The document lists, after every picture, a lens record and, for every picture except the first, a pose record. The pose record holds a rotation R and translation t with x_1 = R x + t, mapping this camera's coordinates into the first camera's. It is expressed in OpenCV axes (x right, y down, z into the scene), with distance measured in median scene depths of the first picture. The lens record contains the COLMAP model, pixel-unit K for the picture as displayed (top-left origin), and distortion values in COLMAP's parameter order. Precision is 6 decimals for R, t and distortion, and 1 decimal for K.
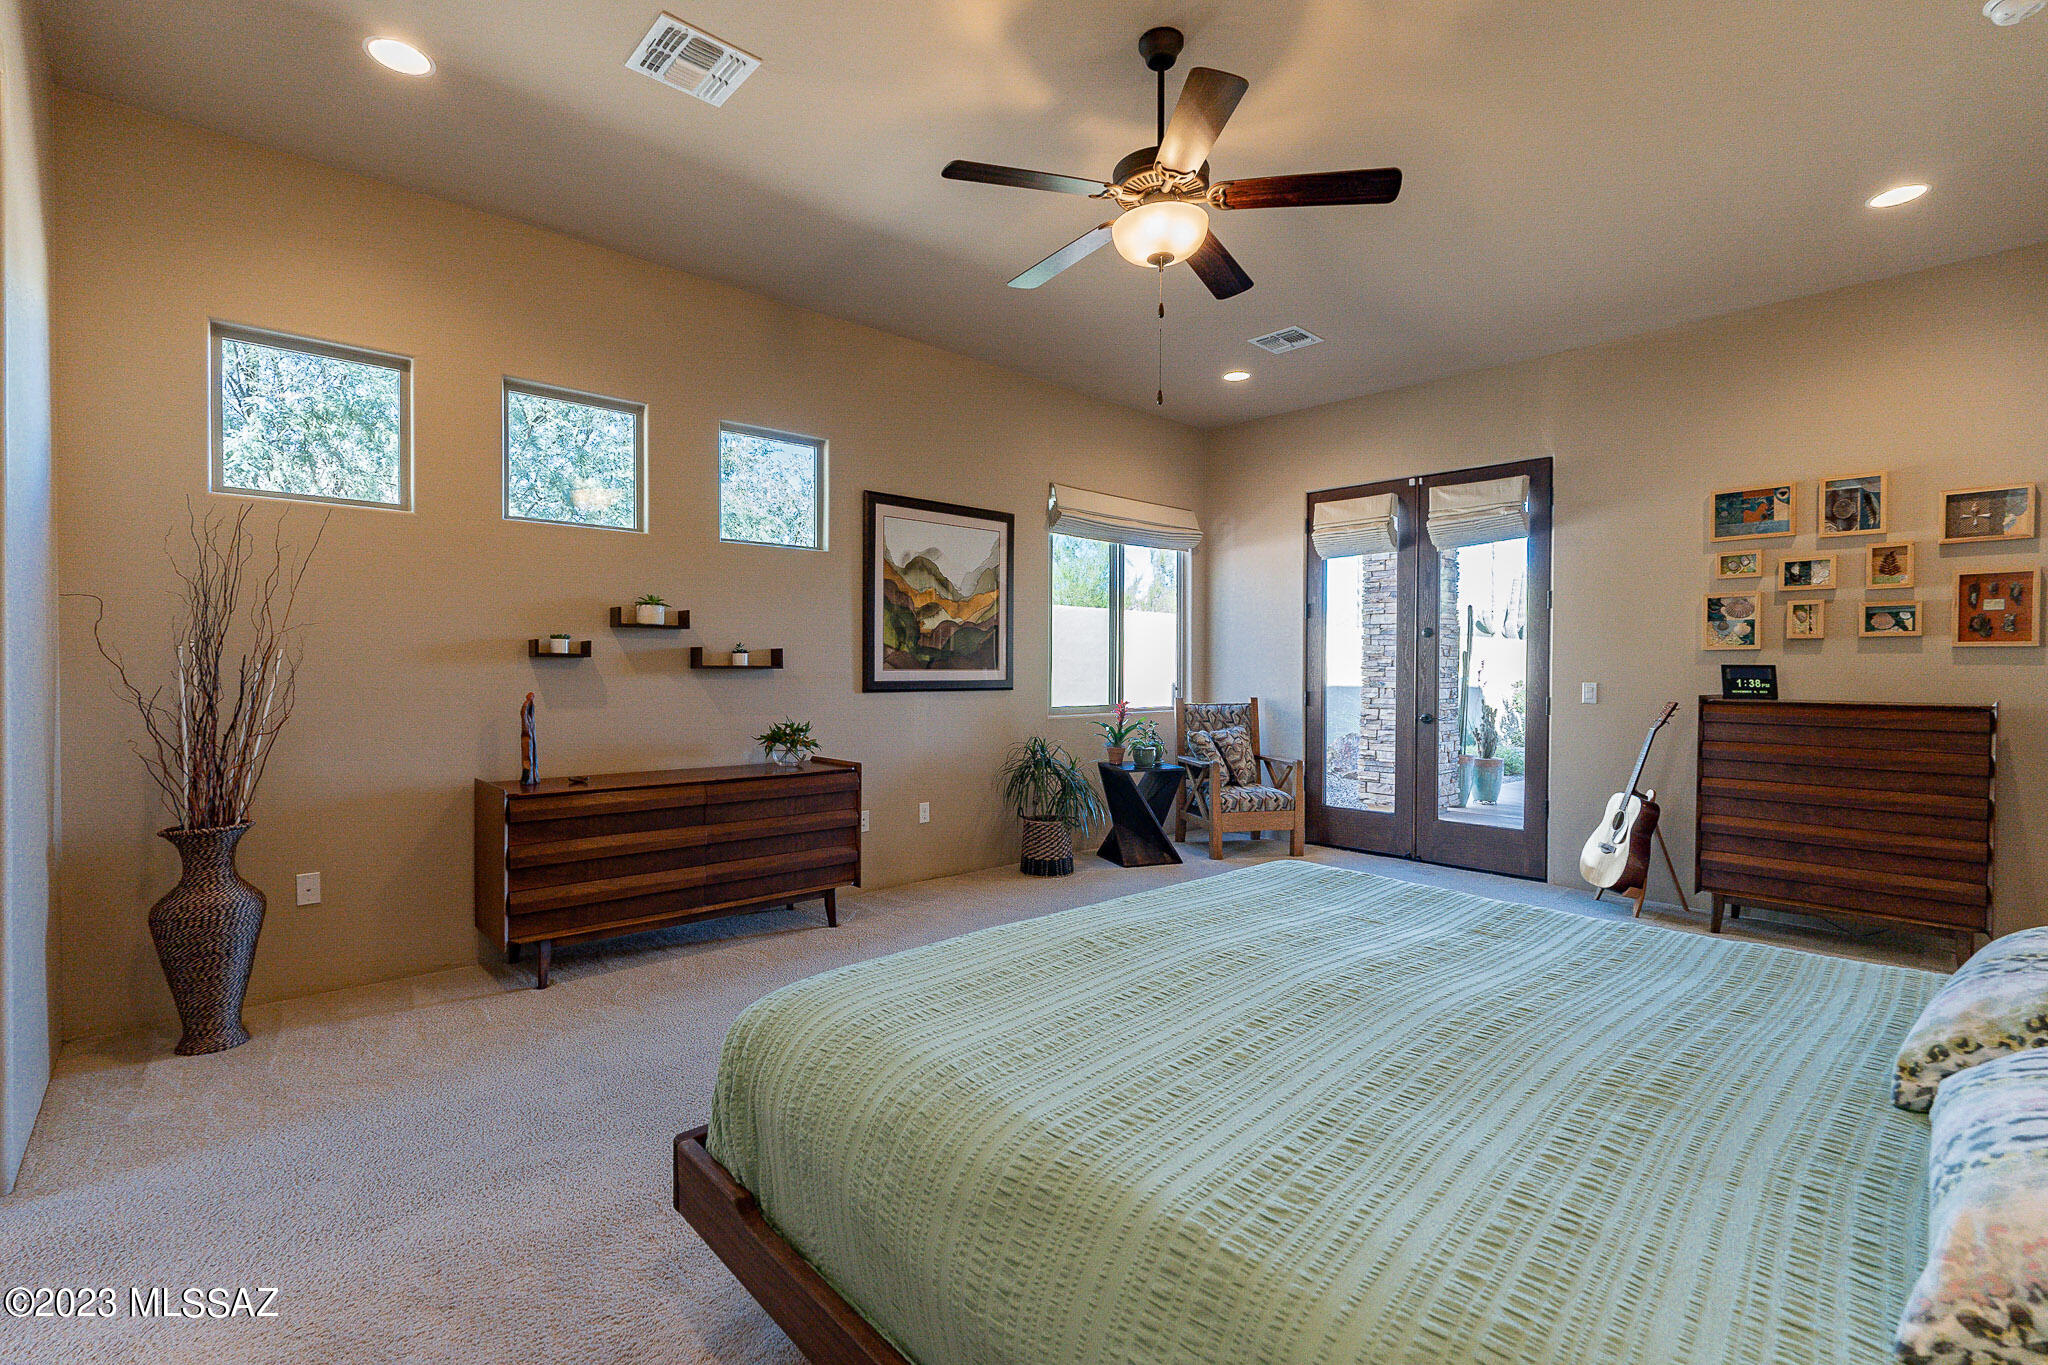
lens RADIAL K [[892.9, 0, 1019.4], [0, 892.9, 676.1], [0, 0, 1]] dist [-0.006023, 0.001376]
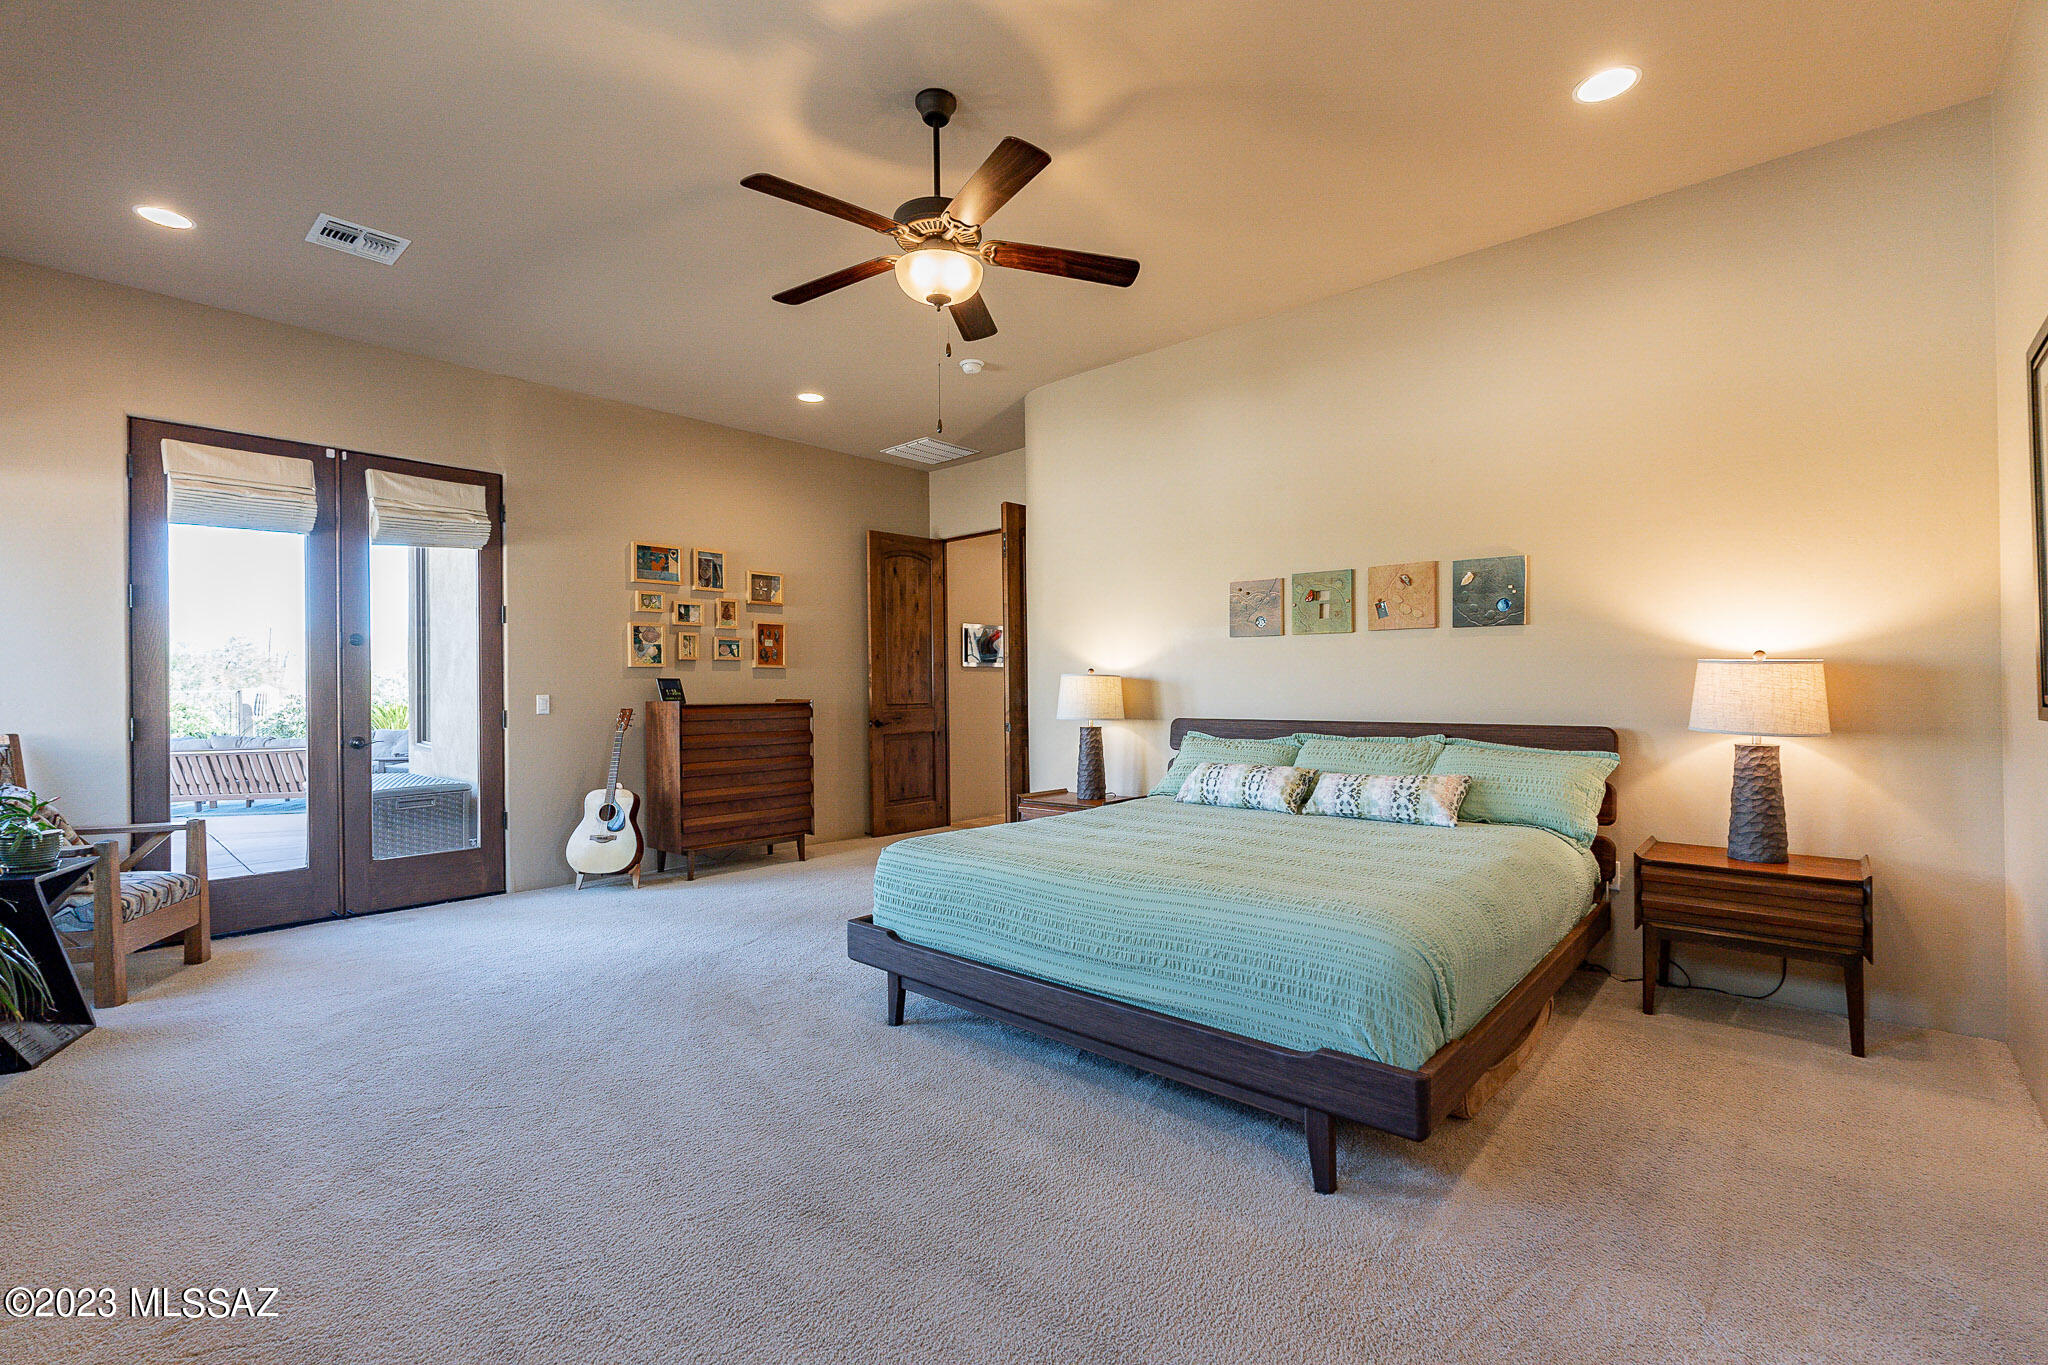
lens RADIAL K [[892.9, 0, 1018.1], [0, 892.9, 684.5], [0, 0, 1]] dist [-0.006023, 0.001376]
pose [[-0.089394, -0.003603, 0.995990, -0.578332], [0.014925, 0.999876, 0.004956, -0.002414], [-0.995884, 0.015309, -0.089329, 0.616269]]
